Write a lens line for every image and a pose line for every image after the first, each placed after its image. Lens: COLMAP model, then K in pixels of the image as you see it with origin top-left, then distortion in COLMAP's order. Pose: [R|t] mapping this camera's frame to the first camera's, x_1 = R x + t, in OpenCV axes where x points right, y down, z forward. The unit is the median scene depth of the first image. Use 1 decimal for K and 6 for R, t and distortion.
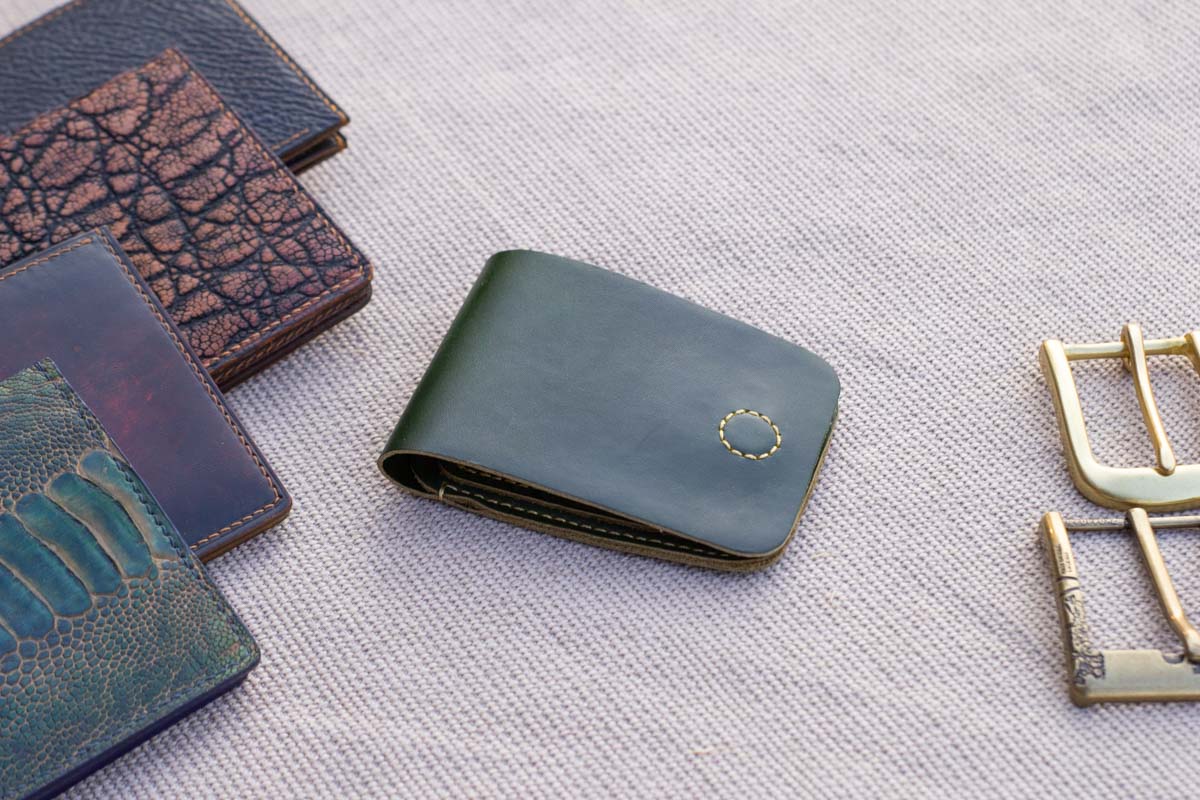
lens RADIAL K [[2966.7, 0, 597.5], [0, 2966.7, 400.5], [0, 0, 1]] dist [-0.116232, 0.000000]
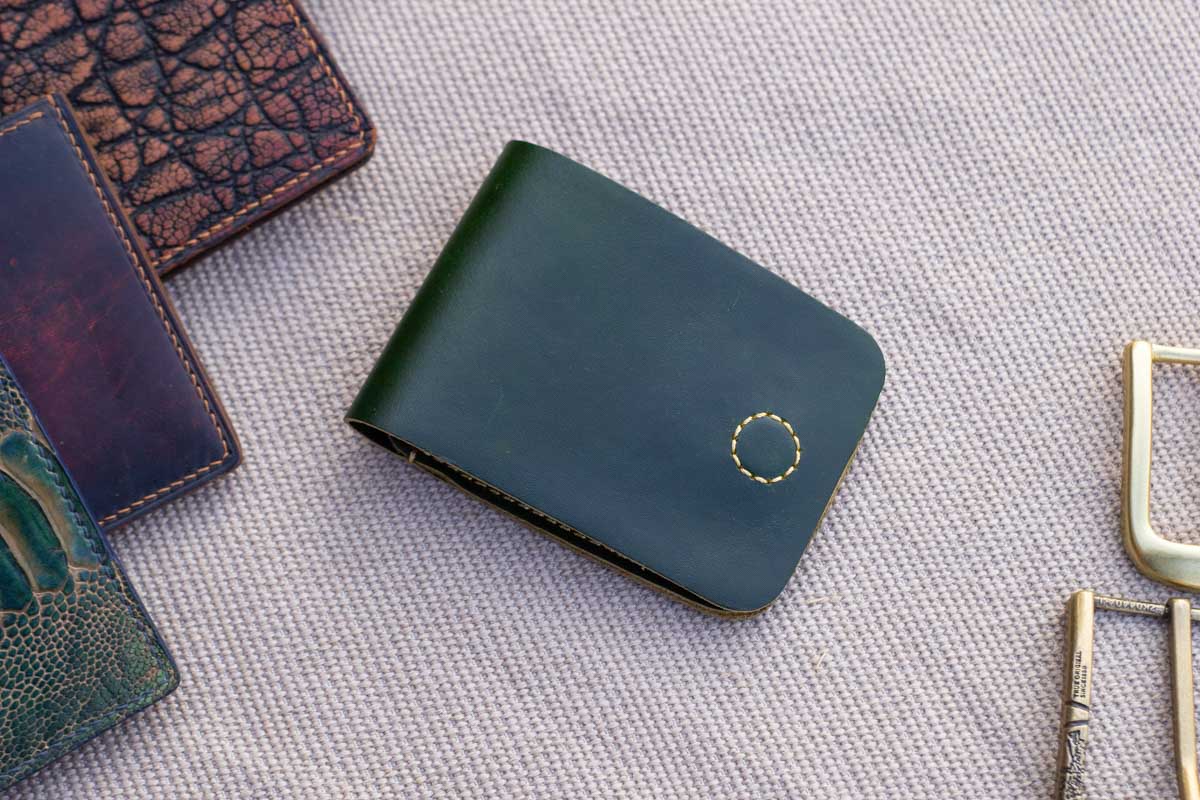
lens RADIAL K [[2966.7, 0, 602.5], [0, 2966.7, 400.5], [0, 0, 1]] dist [-0.116232, 0.000000]
pose [[0.987617, 0.155408, -0.021479, 0.019642], [-0.127876, 0.876737, 0.463660, -0.391692], [0.090888, -0.455172, 0.885753, 0.217653]]
